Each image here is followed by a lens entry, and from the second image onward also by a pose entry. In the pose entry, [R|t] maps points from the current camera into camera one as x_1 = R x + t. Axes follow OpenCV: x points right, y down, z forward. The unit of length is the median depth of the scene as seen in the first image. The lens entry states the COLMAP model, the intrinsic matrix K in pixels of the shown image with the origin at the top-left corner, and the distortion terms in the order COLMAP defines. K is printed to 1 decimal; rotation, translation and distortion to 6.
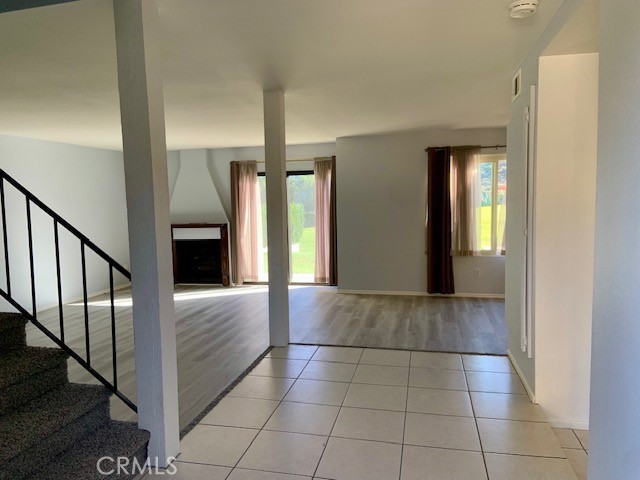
lens RADIAL K [[480.8, 0, 317.0], [0, 480.8, 237.1], [0, 0, 1]] dist [0.089044, -0.112785]
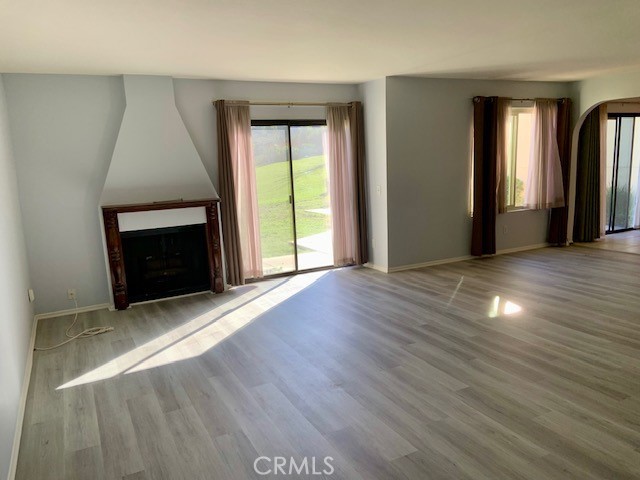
lens RADIAL K [[480.8, 0, 313.8], [0, 480.8, 242.3], [0, 0, 1]] dist [0.089044, -0.112785]
pose [[0.759111, -0.123147, 0.639207, -0.513933], [0.078686, 0.992102, 0.097688, -0.023090], [-0.646188, -0.023860, 0.762805, 0.420951]]
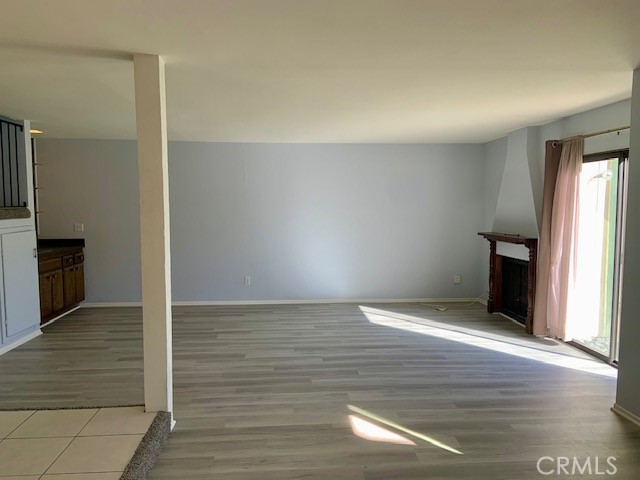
lens RADIAL K [[480.8, 0, 313.5], [0, 480.8, 243.5], [0, 0, 1]] dist [0.089044, -0.112785]
pose [[0.298618, 0.099836, -0.949137, 0.344070], [-0.084542, 0.993371, 0.077890, -0.048035], [0.950621, 0.056983, 0.305078, 0.525574]]
